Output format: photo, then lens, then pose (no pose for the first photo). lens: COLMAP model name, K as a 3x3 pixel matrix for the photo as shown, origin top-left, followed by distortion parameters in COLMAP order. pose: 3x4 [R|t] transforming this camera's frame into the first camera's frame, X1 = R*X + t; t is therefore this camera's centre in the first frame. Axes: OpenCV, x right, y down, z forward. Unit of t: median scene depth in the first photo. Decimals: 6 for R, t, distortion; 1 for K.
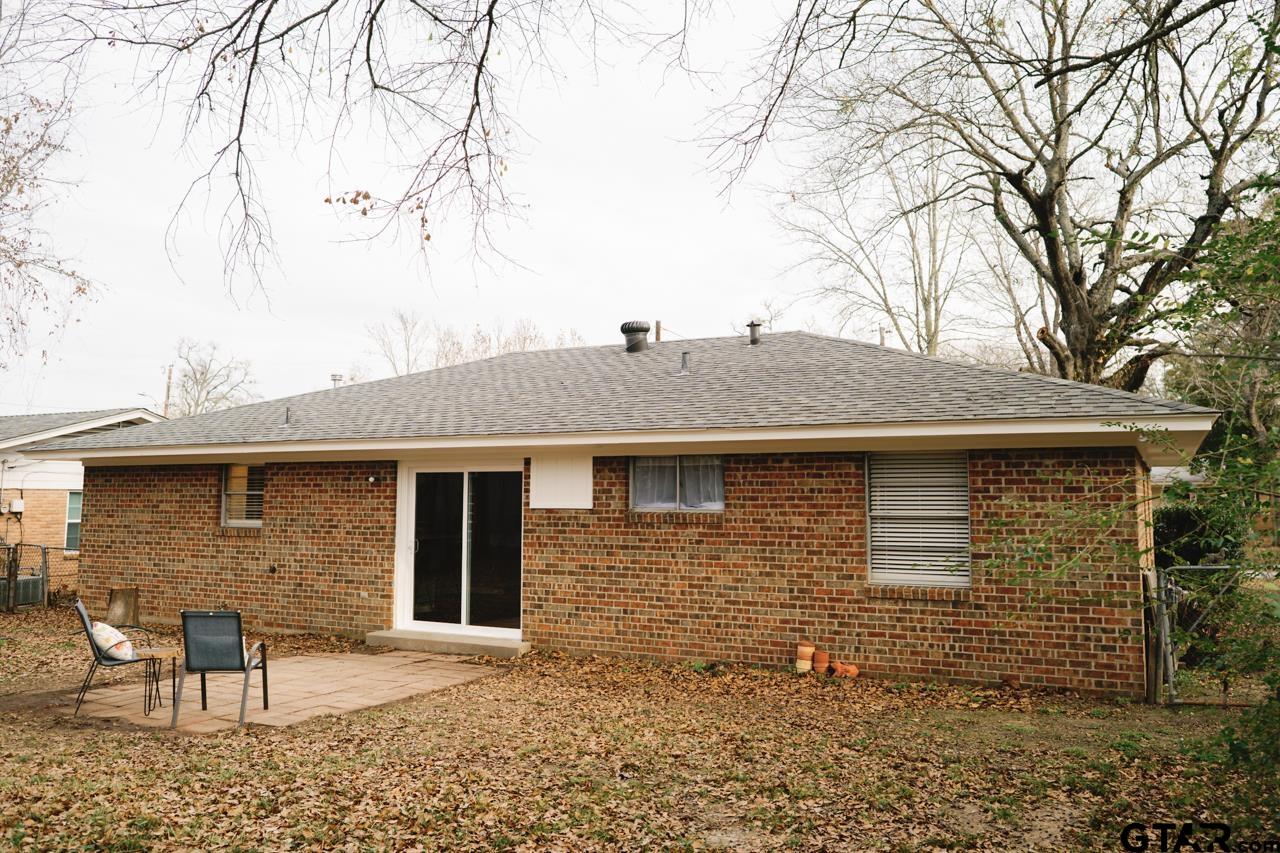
lens RADIAL K [[956.7, 0, 685.2], [0, 956.7, 405.9], [0, 0, 1]] dist [-0.037119, 0.028219]
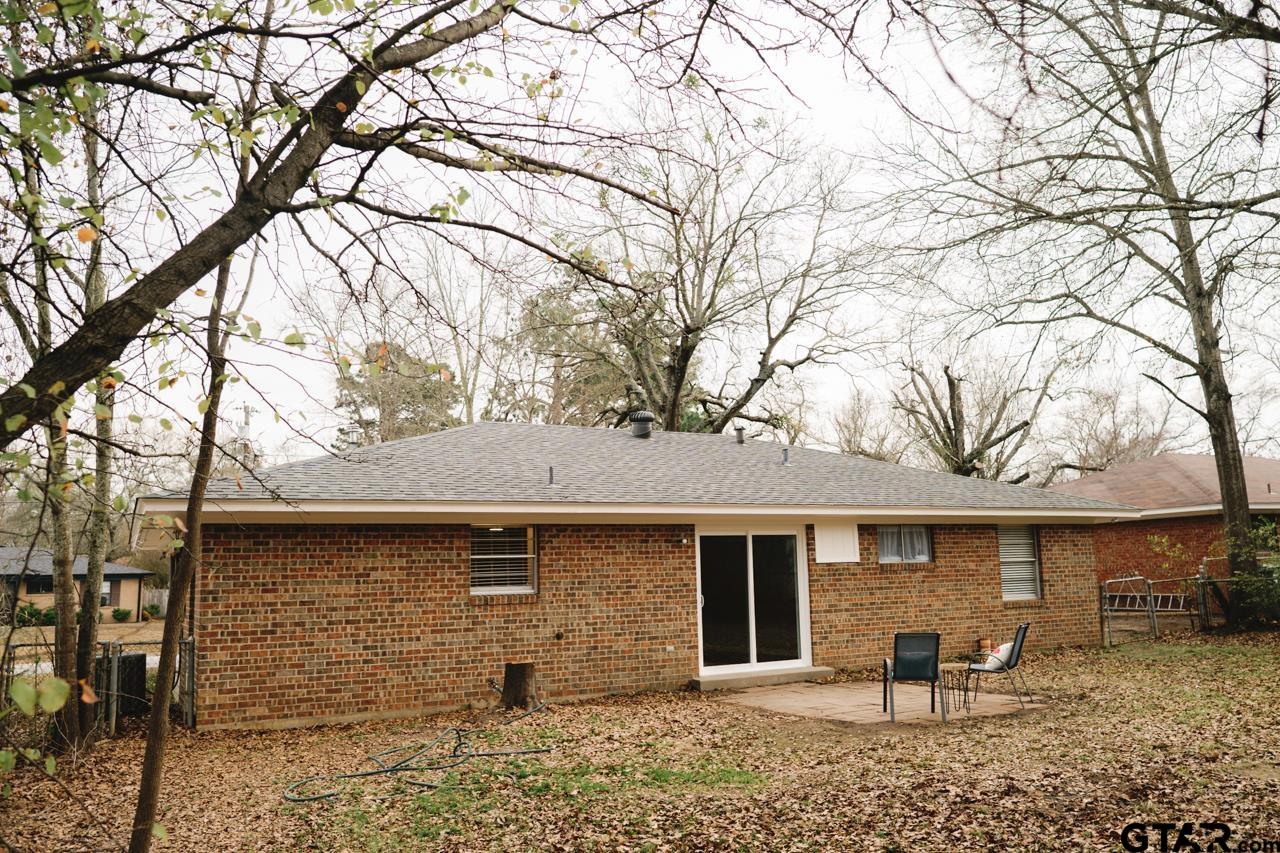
lens RADIAL K [[938.6, 0, 644.0], [0, 938.6, 425.8], [0, 0, 1]] dist [-0.045674, 0.052447]
pose [[0.605030, 0.106625, 0.789031, -1.345832], [-0.048852, 0.994097, -0.096877, 0.056928], [-0.794703, 0.020068, 0.606667, 0.412048]]
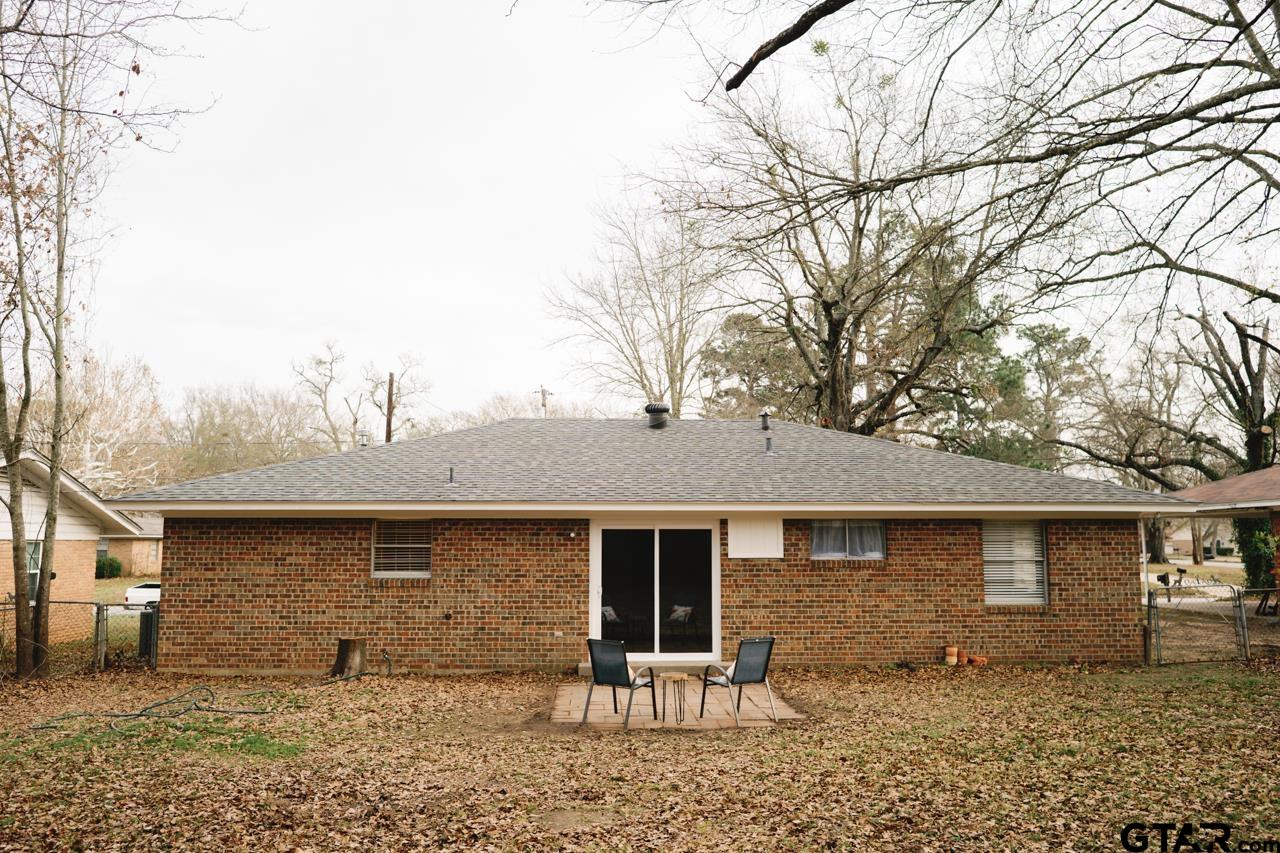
lens RADIAL K [[938.6, 0, 631.8], [0, 938.6, 422.9], [0, 0, 1]] dist [-0.045674, 0.052447]
pose [[0.885176, 0.056510, 0.461812, -0.885282], [-0.043209, 0.998291, -0.039336, -0.020454], [-0.463246, 0.014865, 0.886105, -0.070426]]
